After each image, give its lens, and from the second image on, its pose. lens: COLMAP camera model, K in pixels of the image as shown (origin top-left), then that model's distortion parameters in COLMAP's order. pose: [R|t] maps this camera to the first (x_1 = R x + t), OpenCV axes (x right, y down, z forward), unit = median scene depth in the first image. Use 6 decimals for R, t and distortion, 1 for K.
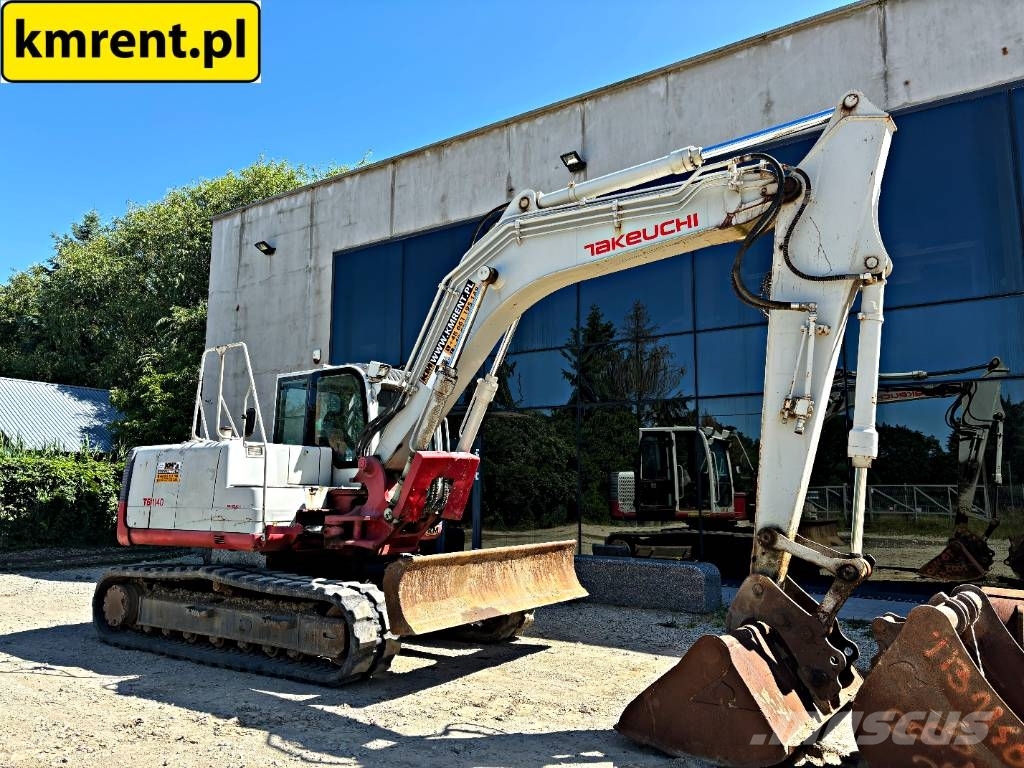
lens RADIAL K [[775.5, 0, 511.3], [0, 775.5, 378.0], [0, 0, 1]] dist [0.021836, -0.013929]
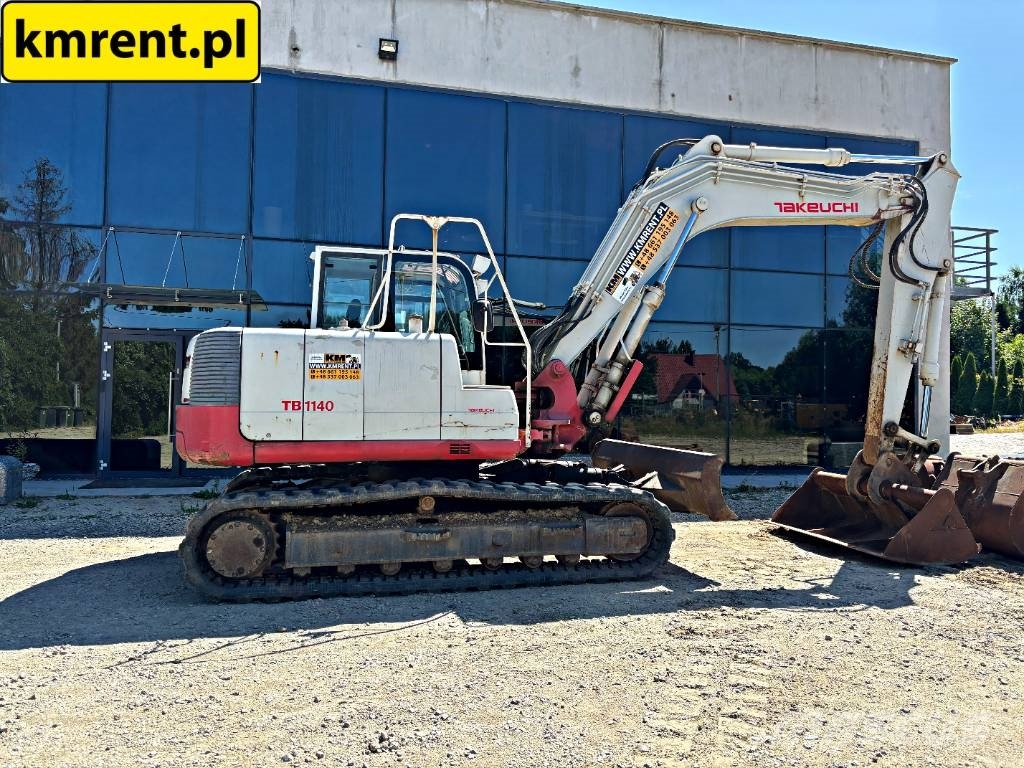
lens RADIAL K [[772.9, 0, 523.8], [0, 772.9, 374.8], [0, 0, 1]] dist [0.016351, -0.000155]
pose [[0.650174, 0.031061, 0.759150, -0.947739], [-0.120192, 0.990788, 0.062399, 0.063314], [-0.750218, -0.131814, 0.647918, 0.396189]]
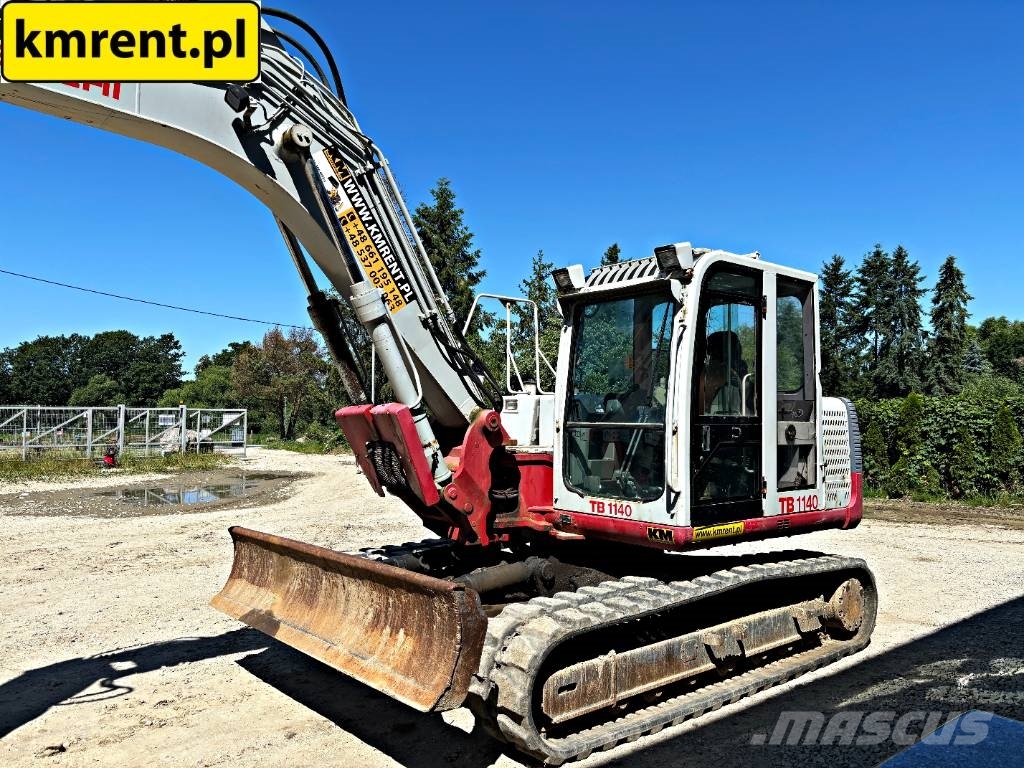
lens RADIAL K [[777.8, 0, 512.7], [0, 777.8, 391.7], [0, 0, 1]] dist [0.047174, -0.055260]
pose [[-0.264360, -0.039050, -0.963633, 0.550647], [0.131226, 0.988431, -0.076055, 0.149888], [0.955455, -0.146560, -0.256177, 1.267933]]
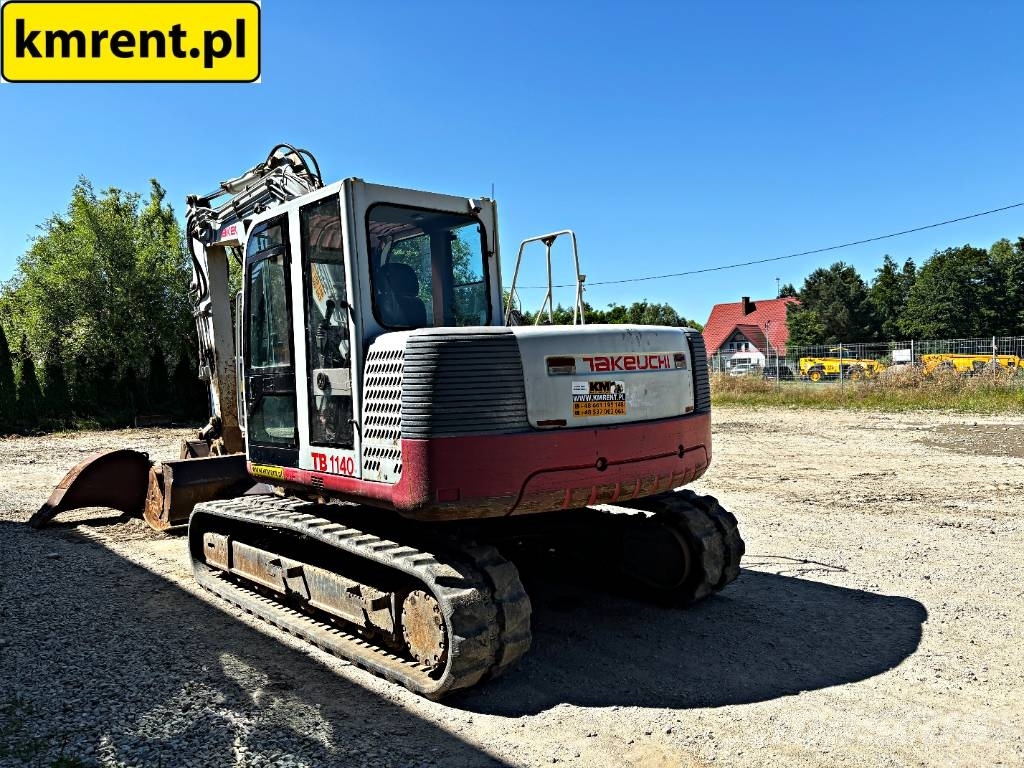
lens RADIAL K [[777.8, 0, 512.7], [0, 777.8, 391.7], [0, 0, 1]] dist [0.047174, -0.055260]
pose [[-0.970601, 0.026431, 0.239237, -0.560193], [-0.000167, 0.993878, -0.110482, 0.248075], [-0.240692, -0.107274, -0.964655, 1.922199]]
